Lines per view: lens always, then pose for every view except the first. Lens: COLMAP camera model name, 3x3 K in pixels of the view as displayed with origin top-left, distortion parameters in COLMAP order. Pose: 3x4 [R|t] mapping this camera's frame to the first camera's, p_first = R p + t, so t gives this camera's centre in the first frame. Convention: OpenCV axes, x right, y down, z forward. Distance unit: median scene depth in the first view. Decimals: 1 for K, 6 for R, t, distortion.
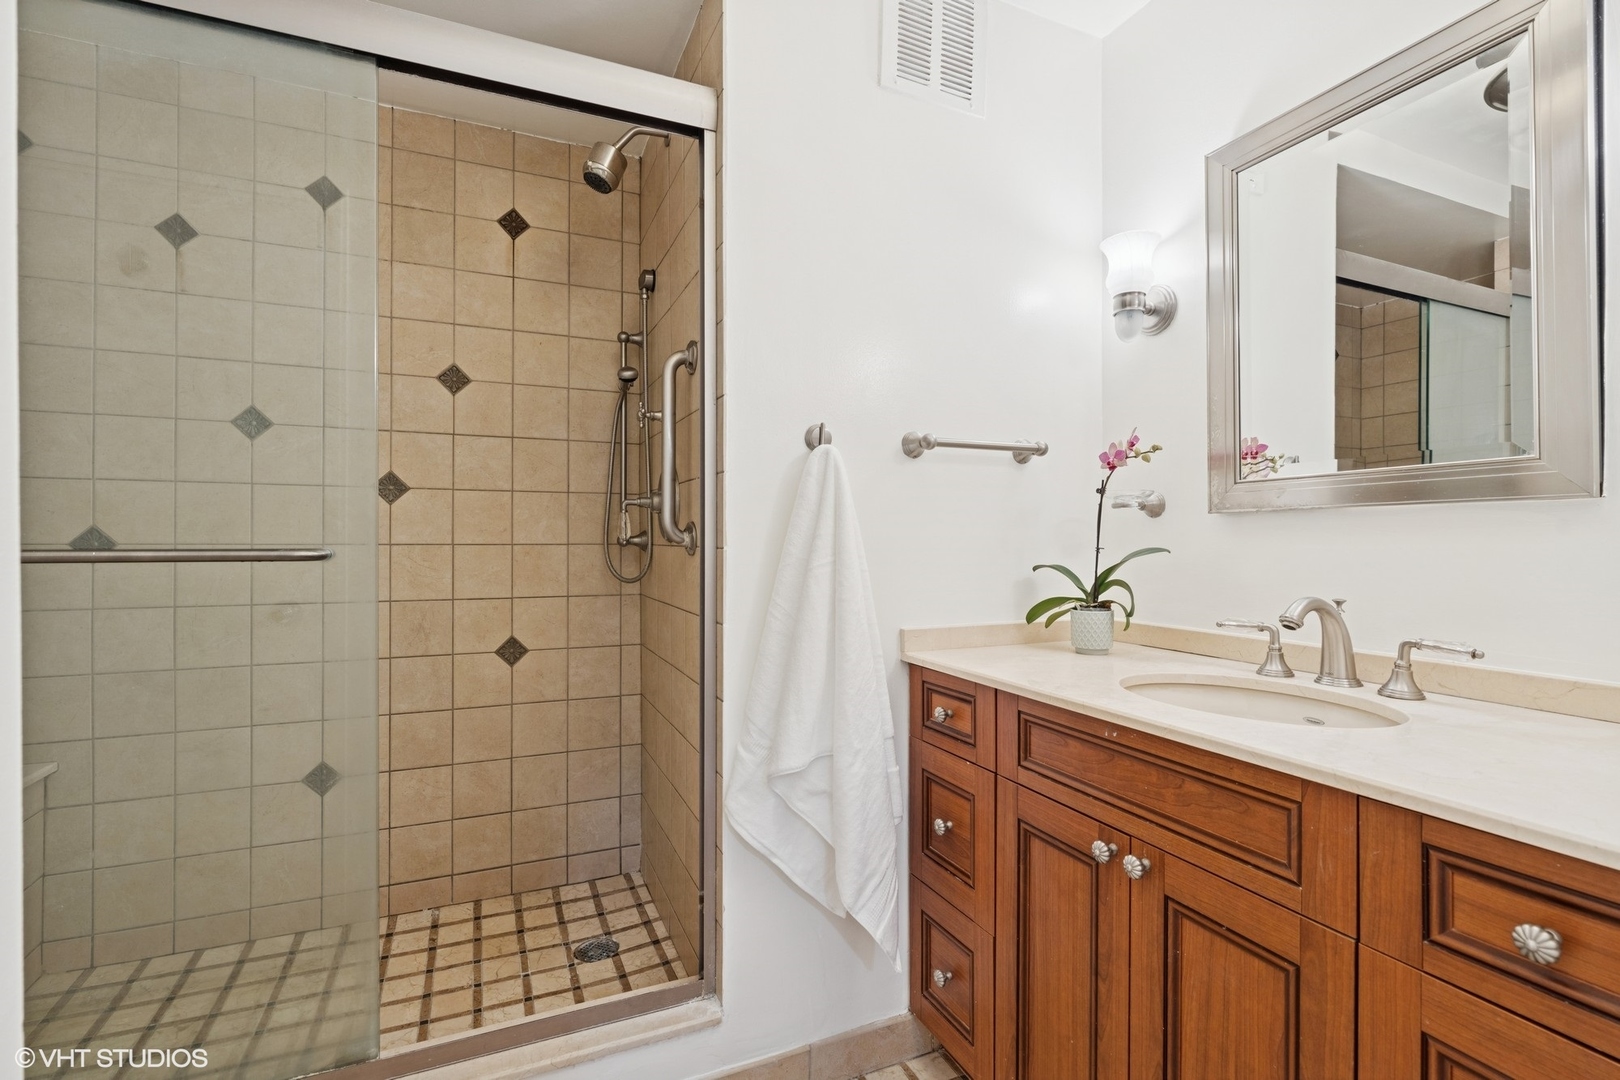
lens RADIAL K [[743.0, 0, 806.3], [0, 743.0, 524.9], [0, 0, 1]] dist [0.001137, 0.001418]
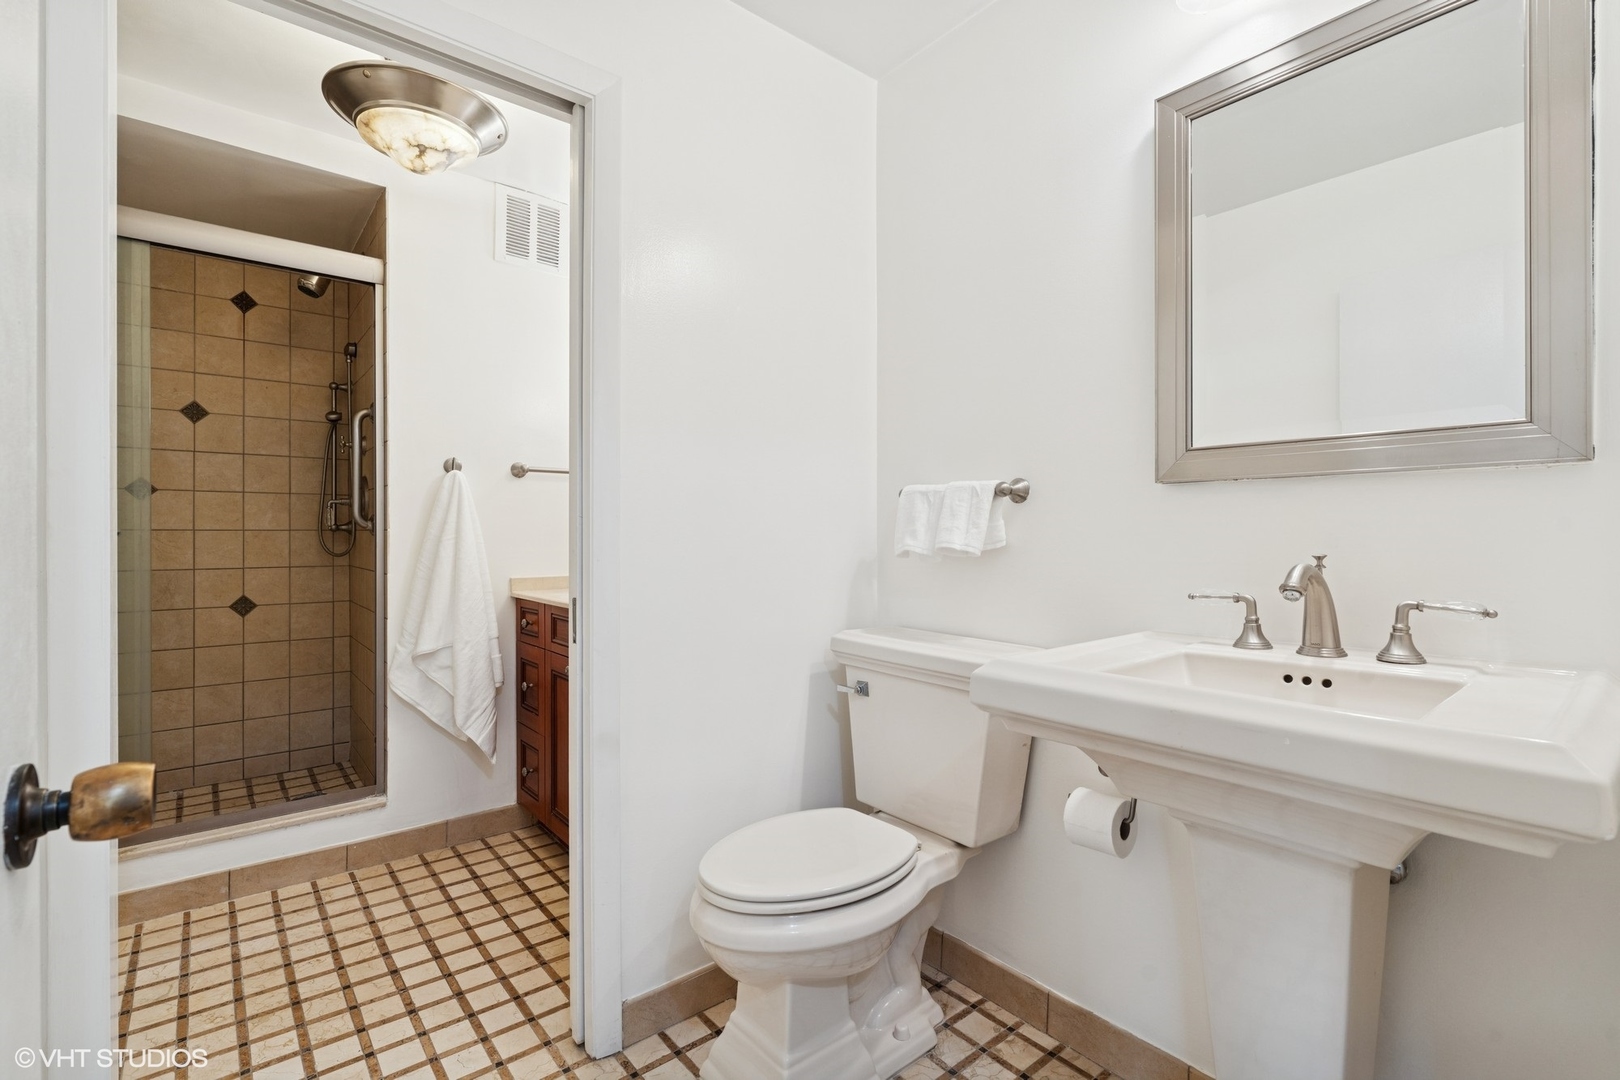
lens RADIAL K [[743.0, 0, 806.3], [0, 743.0, 524.9], [0, 0, 1]] dist [0.001137, 0.001418]
pose [[0.963411, 0.000786, 0.268026, 0.261266], [-0.002517, 0.999978, 0.006112, 0.005020], [-0.268015, -0.006563, 0.963392, -0.662295]]
